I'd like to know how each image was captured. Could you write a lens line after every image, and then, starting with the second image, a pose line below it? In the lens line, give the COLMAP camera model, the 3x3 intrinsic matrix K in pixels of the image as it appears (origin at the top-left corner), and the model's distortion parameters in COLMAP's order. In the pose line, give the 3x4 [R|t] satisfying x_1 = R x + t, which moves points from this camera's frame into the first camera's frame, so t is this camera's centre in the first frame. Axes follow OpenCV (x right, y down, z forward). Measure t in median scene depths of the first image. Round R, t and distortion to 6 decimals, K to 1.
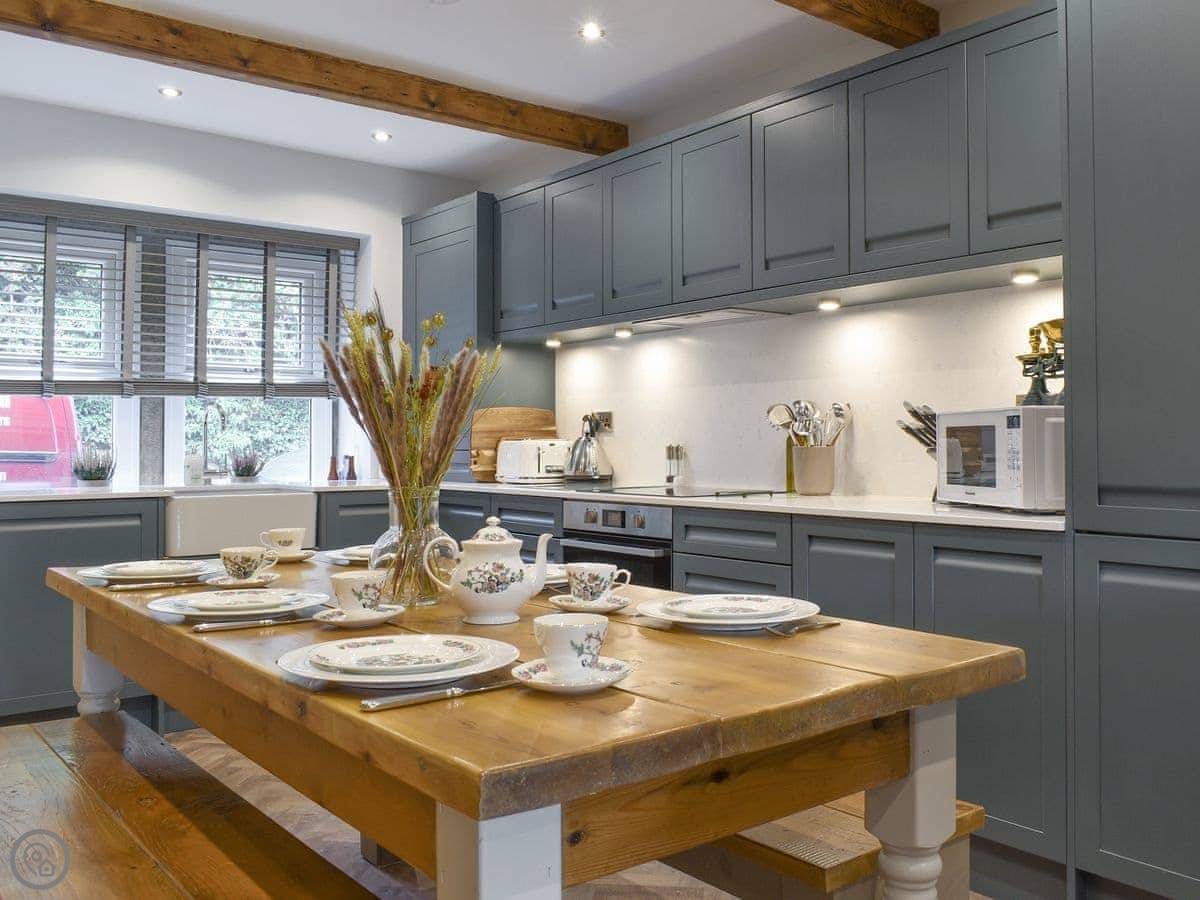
lens RADIAL K [[1040.7, 0, 604.9], [0, 1040.7, 419.4], [0, 0, 1]] dist [-0.006748, 0.019003]
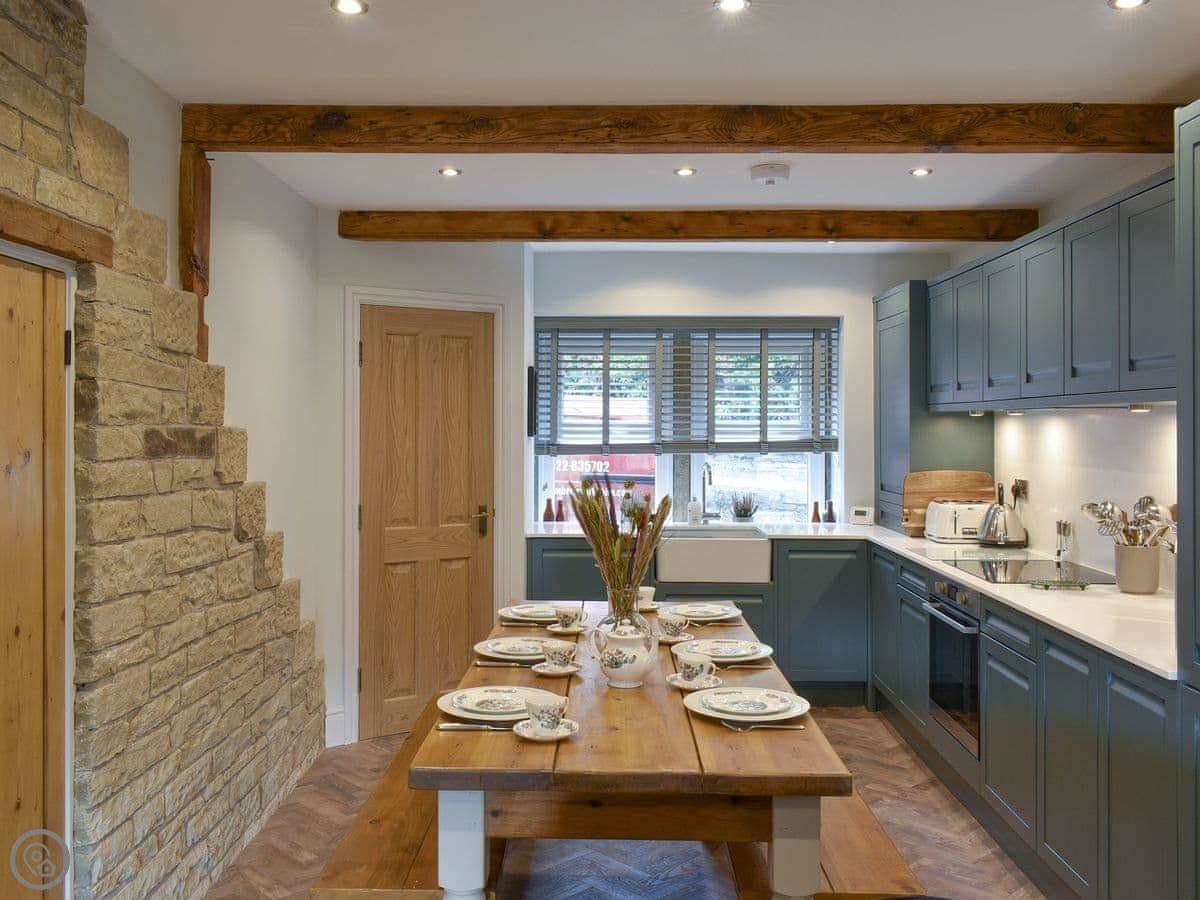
lens RADIAL K [[1040.7, 0, 586.4], [0, 1040.7, 418.8], [0, 0, 1]] dist [-0.006748, 0.019003]
pose [[0.764286, 0.001238, -0.644876, 0.342389], [0.014236, 0.999722, 0.018792, -0.095543], [0.644720, -0.023543, 0.764056, -0.096545]]
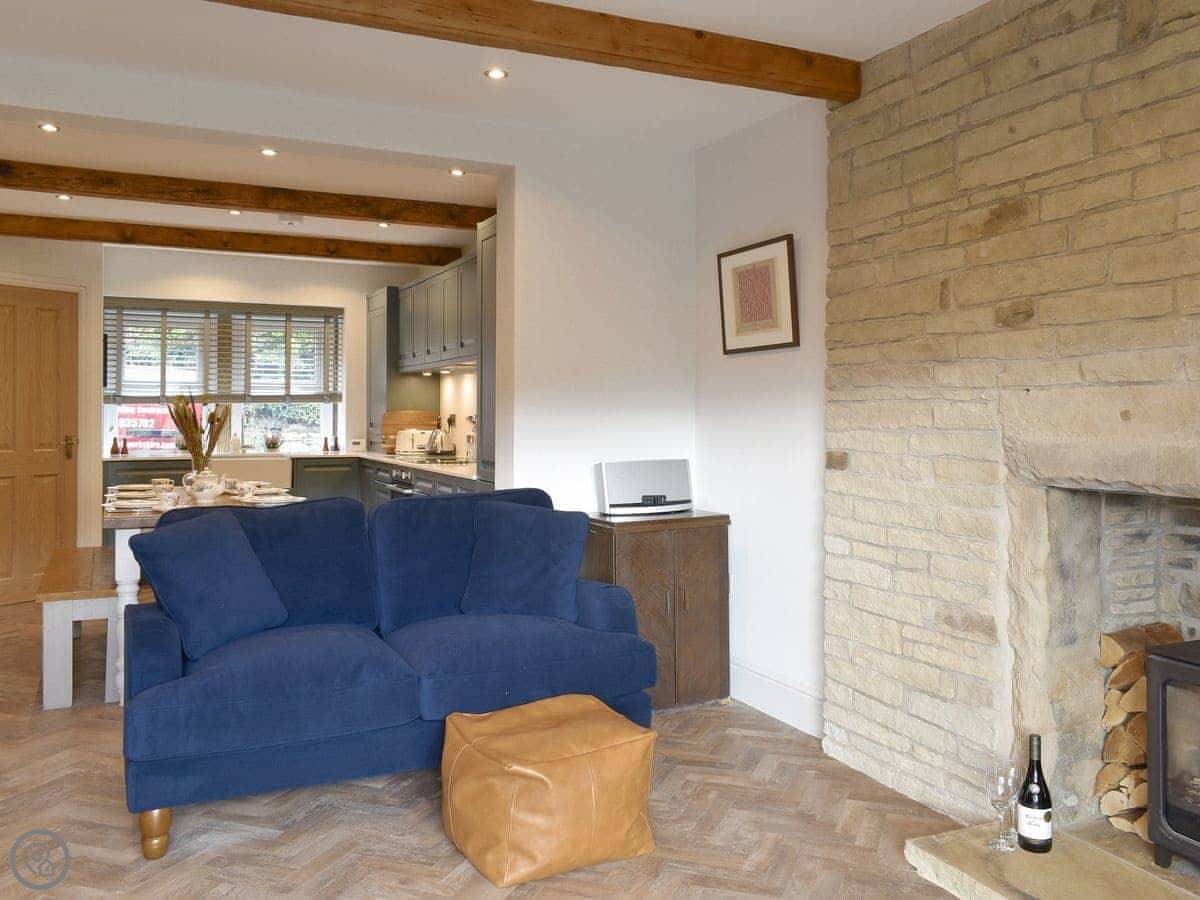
lens RADIAL K [[1040.7, 0, 636.8], [0, 1040.7, 404.4], [0, 0, 1]] dist [-0.006748, 0.019003]
pose [[0.977295, 0.003356, -0.211855, 0.658962], [0.000810, 0.999808, 0.019574, -0.056354], [0.211880, -0.019302, 0.977105, -0.615073]]
